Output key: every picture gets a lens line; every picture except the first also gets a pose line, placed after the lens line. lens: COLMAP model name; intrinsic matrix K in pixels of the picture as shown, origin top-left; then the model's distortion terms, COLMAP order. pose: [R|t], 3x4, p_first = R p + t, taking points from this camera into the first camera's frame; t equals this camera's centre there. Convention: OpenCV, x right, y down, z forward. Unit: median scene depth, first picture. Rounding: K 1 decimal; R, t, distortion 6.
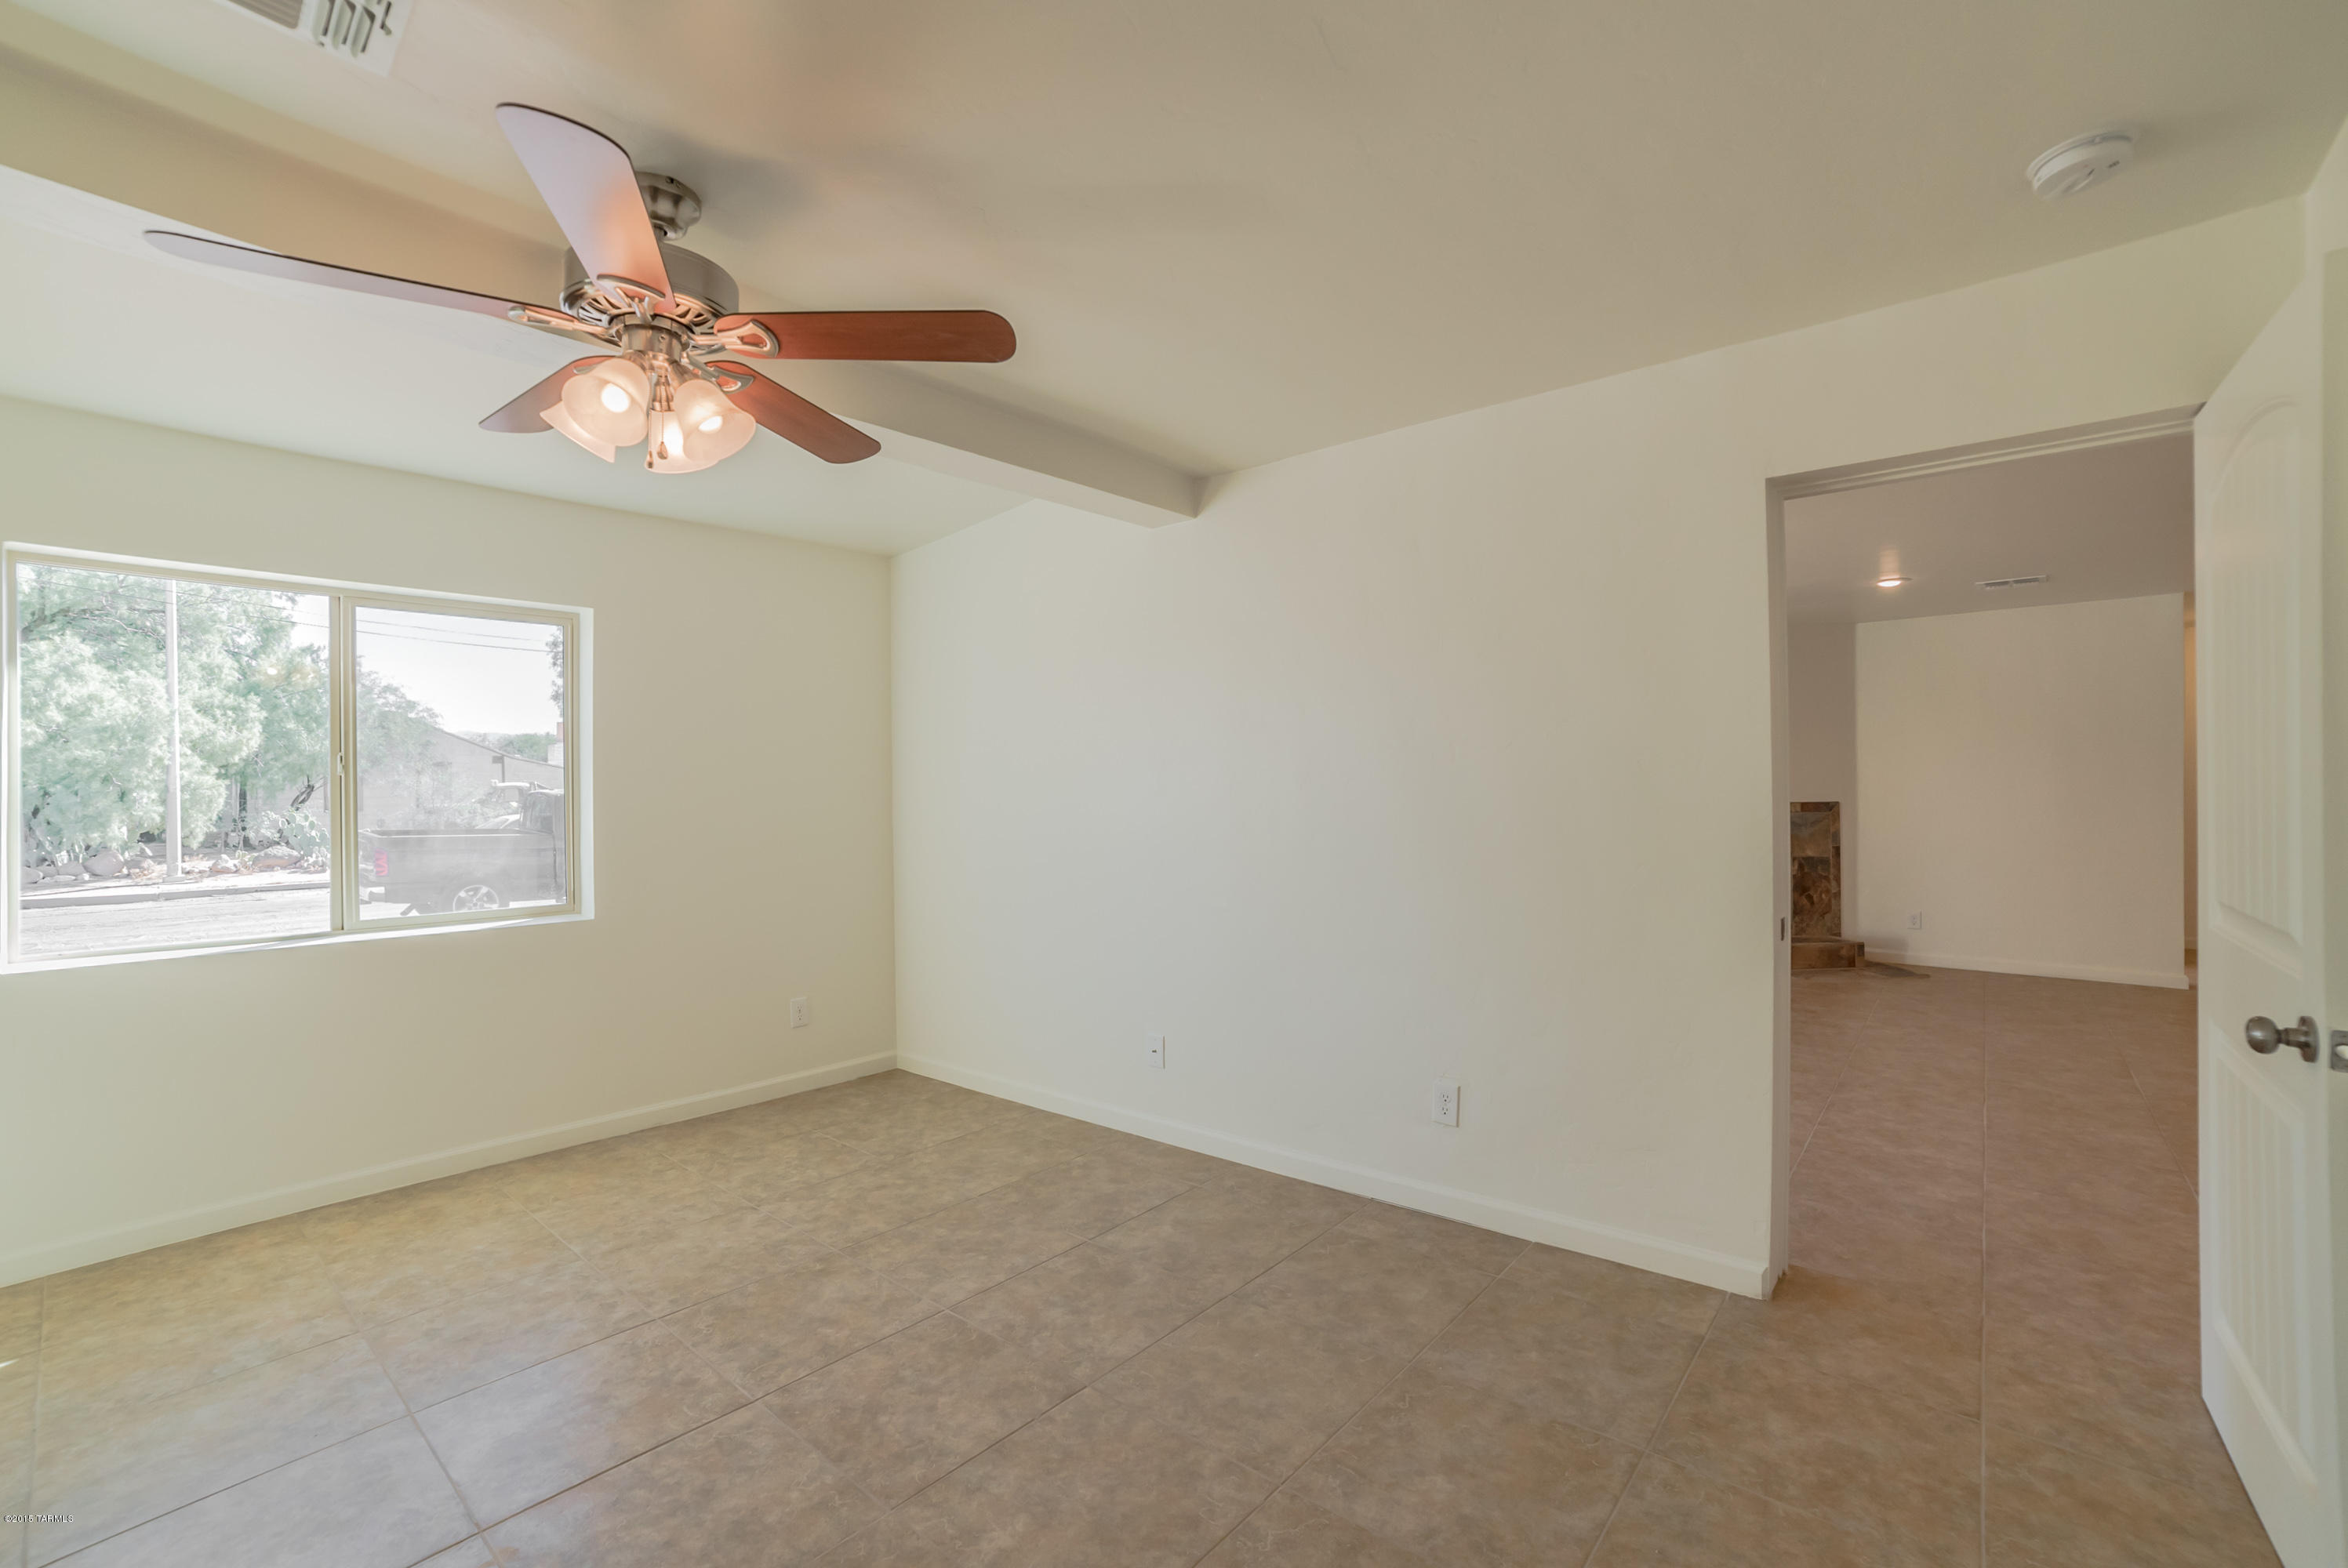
lens RADIAL K [[1001.6, 0, 1172.3], [0, 1001.6, 773.1], [0, 0, 1]] dist [-0.080749, 0.031016]
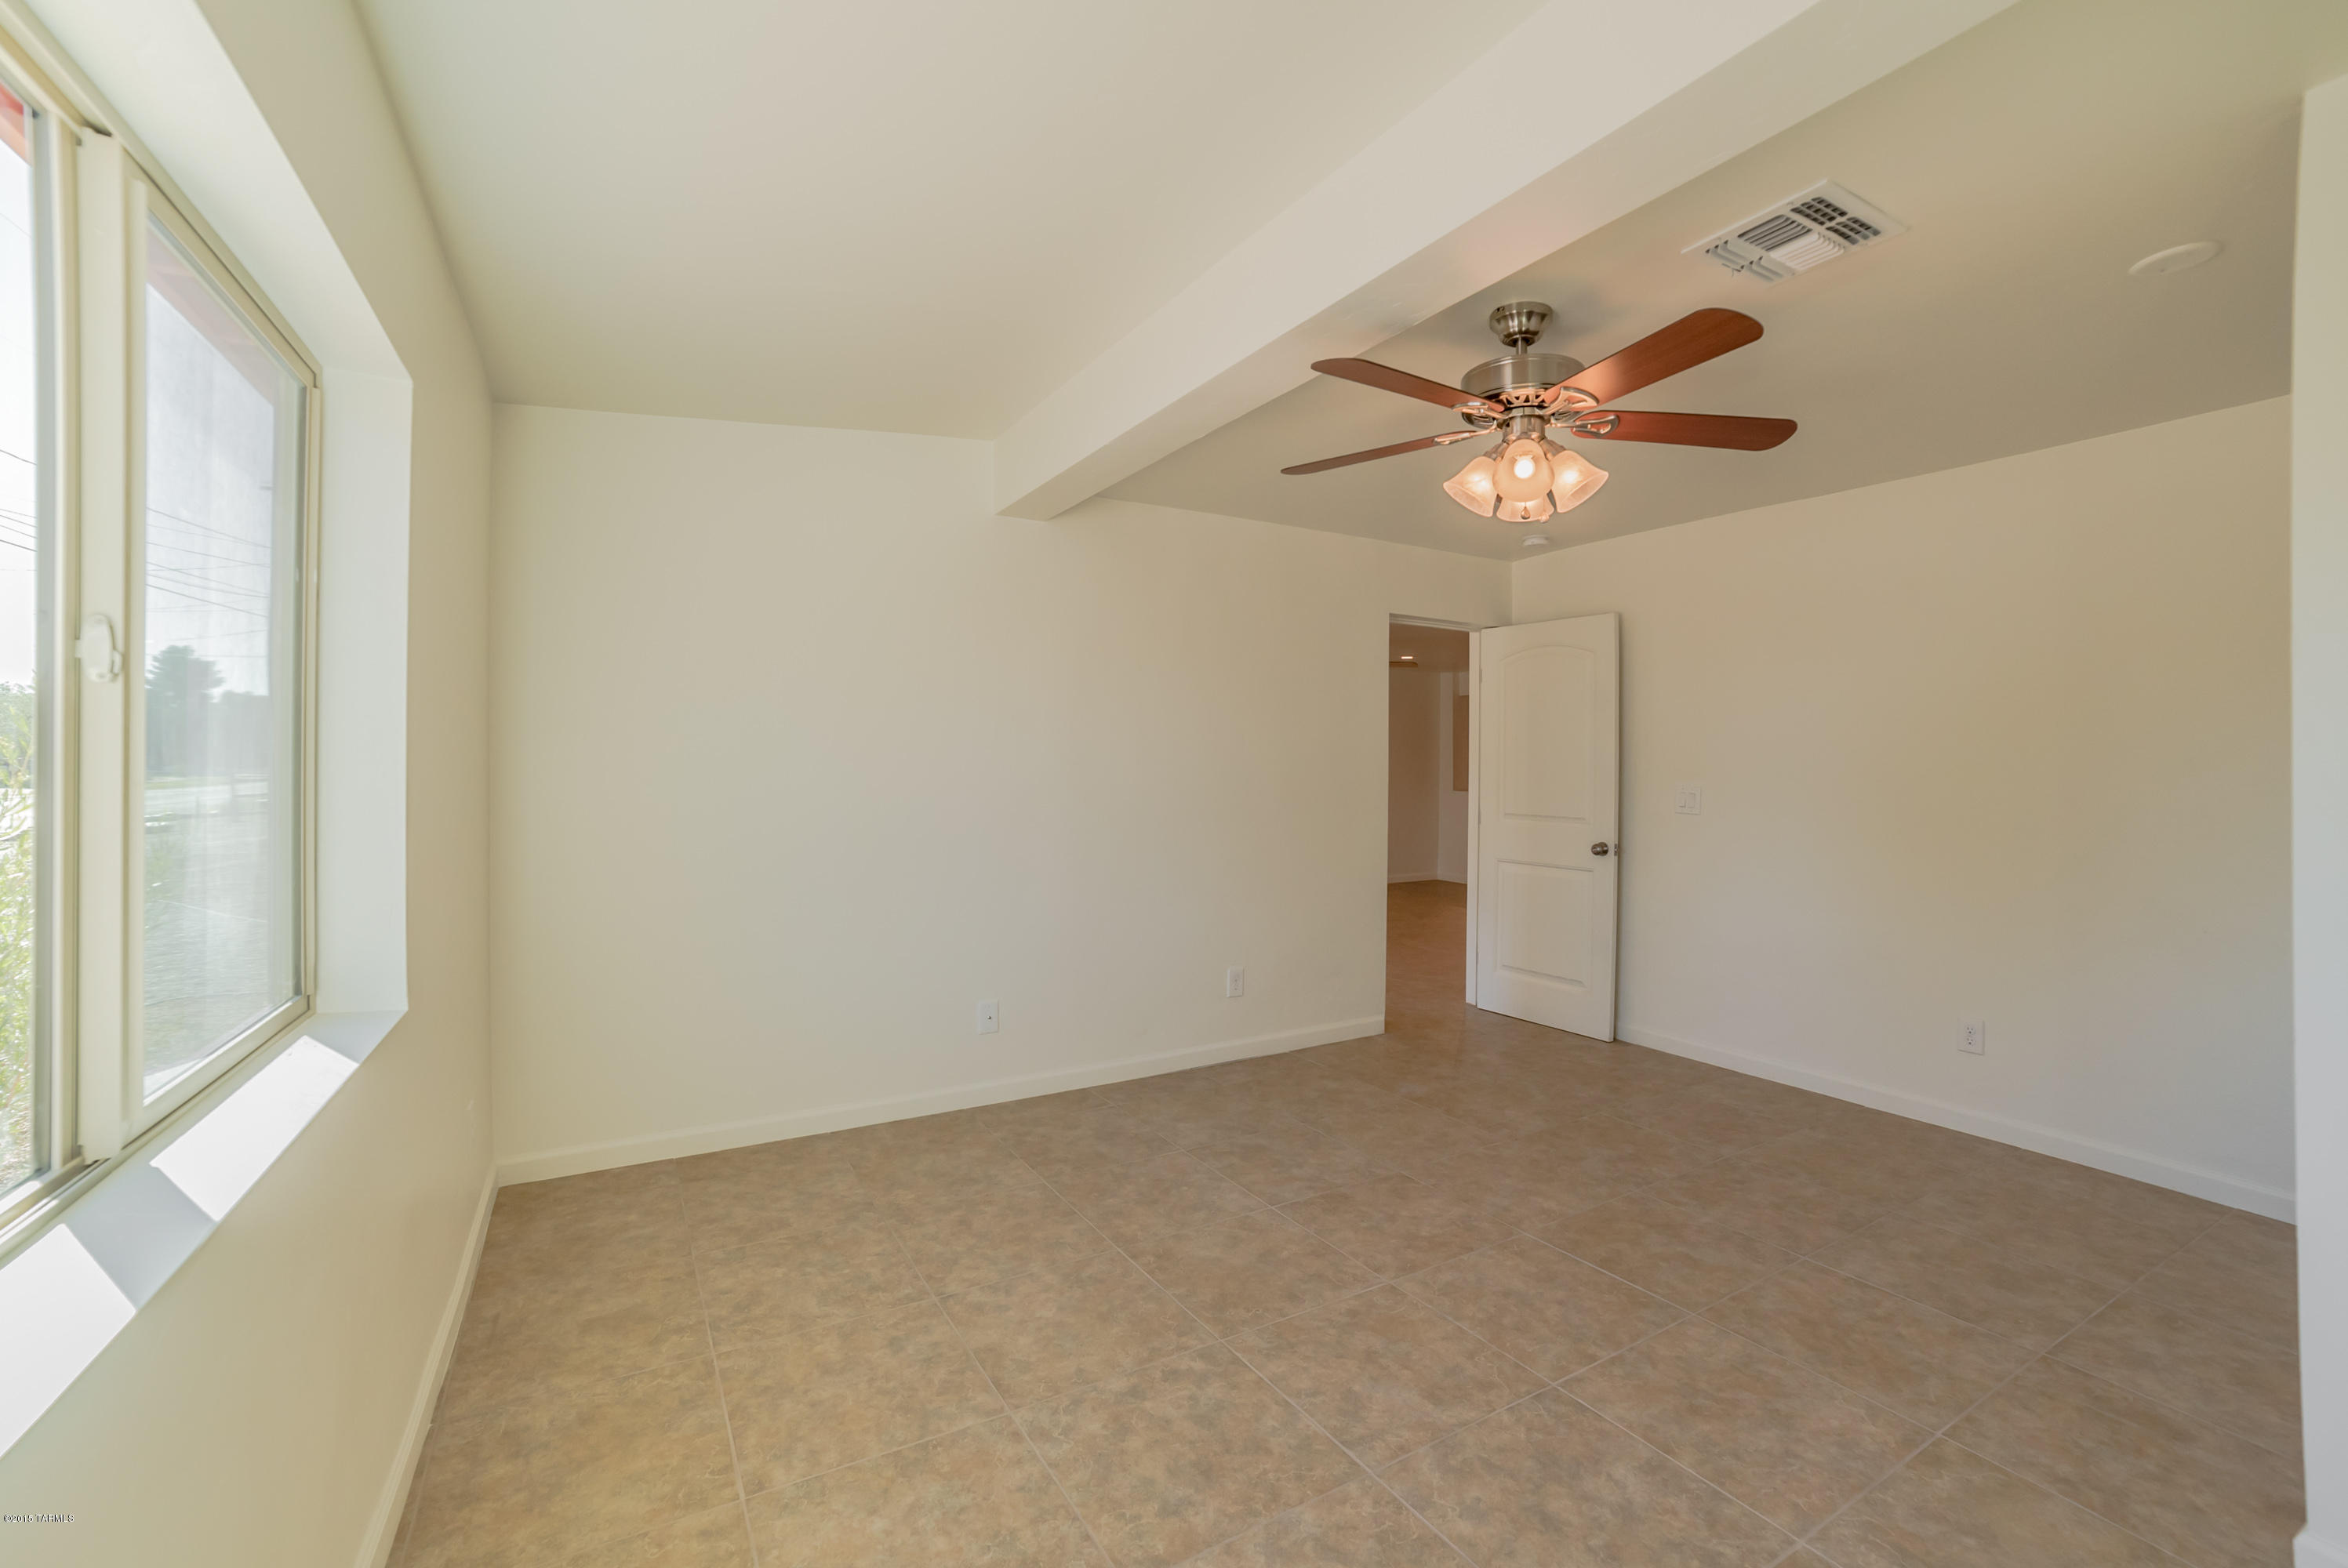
lens RADIAL K [[985.0, 0, 1170.7], [0, 985.0, 792.0], [0, 0, 1]] dist [-0.086648, 0.036132]
pose [[0.333679, -0.007685, 0.942656, -1.077747], [-0.026341, 0.999500, 0.017473, 0.023335], [-0.942319, -0.030660, 0.333310, 0.578936]]
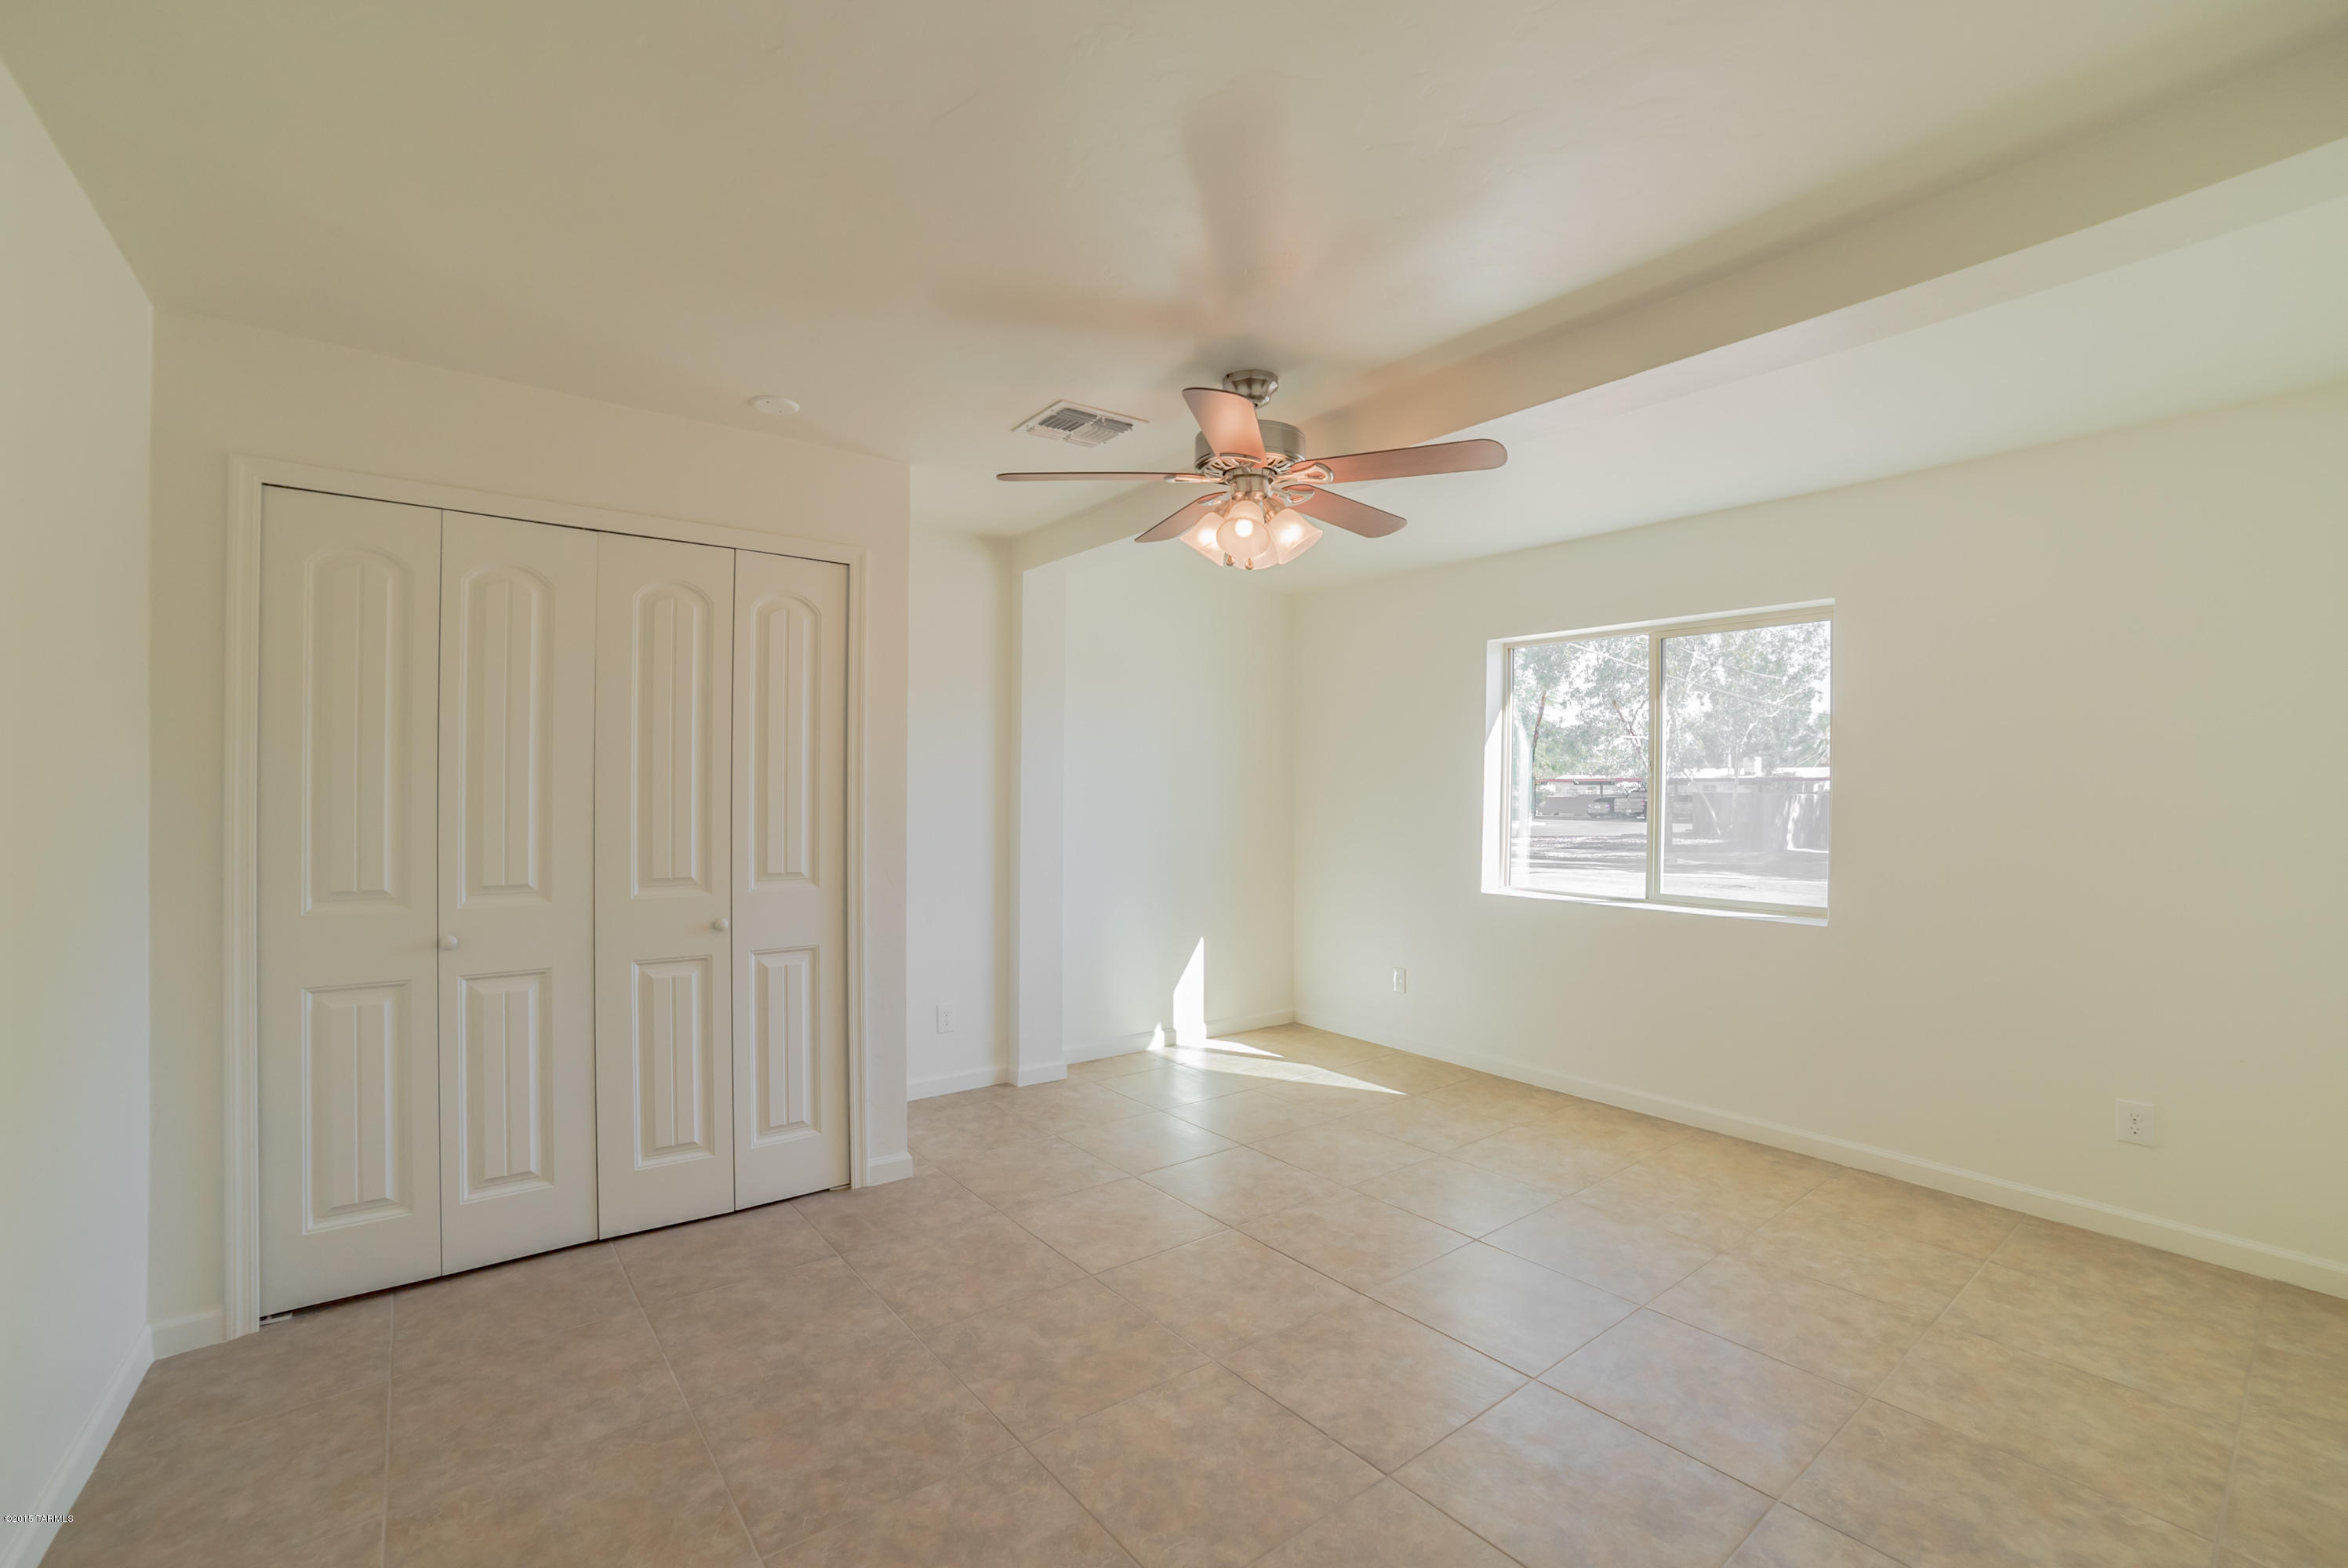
lens RADIAL K [[1001.6, 0, 1172.3], [0, 1001.6, 773.1], [0, 0, 1]] dist [-0.080749, 0.031016]
pose [[-0.191379, -0.001754, -0.981515, 0.550428], [0.011098, 0.999931, -0.003951, -0.005014], [0.981453, -0.011649, -0.191346, 0.666548]]
